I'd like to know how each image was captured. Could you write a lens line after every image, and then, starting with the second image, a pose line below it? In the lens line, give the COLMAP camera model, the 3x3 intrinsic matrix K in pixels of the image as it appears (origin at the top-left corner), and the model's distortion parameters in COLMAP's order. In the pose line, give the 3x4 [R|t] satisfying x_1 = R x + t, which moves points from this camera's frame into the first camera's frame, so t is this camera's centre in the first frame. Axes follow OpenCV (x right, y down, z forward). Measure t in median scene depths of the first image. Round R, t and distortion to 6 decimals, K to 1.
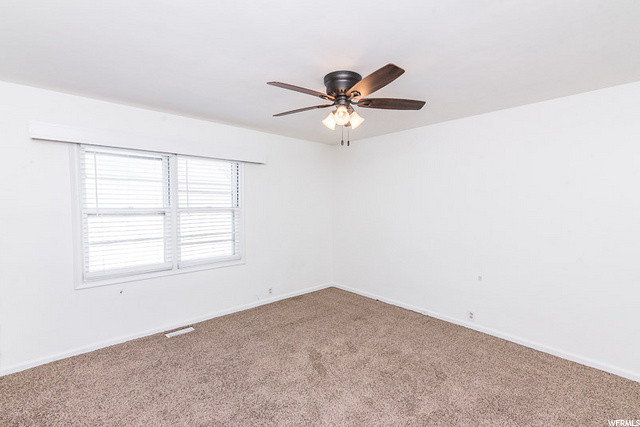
lens RADIAL K [[285.2, 0, 320.0], [0, 285.2, 213.5], [0, 0, 1]] dist [0.001910, 0.000008]
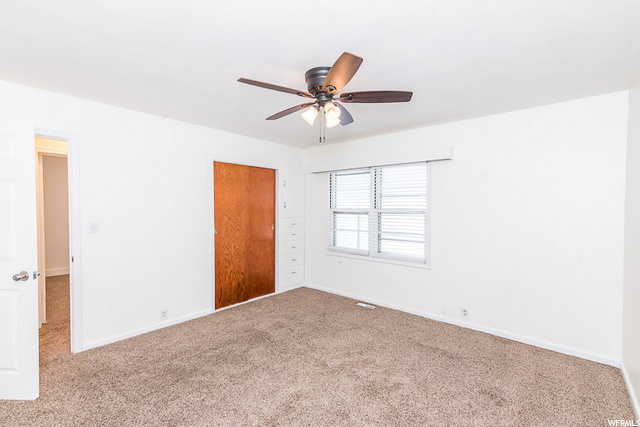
lens RADIAL K [[285.2, 0, 320.0], [0, 285.2, 213.5], [0, 0, 1]] dist [0.001910, 0.000008]
pose [[0.117883, 0.015028, -0.992914, 0.722301], [-0.040328, 0.999133, 0.010334, -0.001913], [0.992208, 0.038824, 0.118387, 0.604980]]
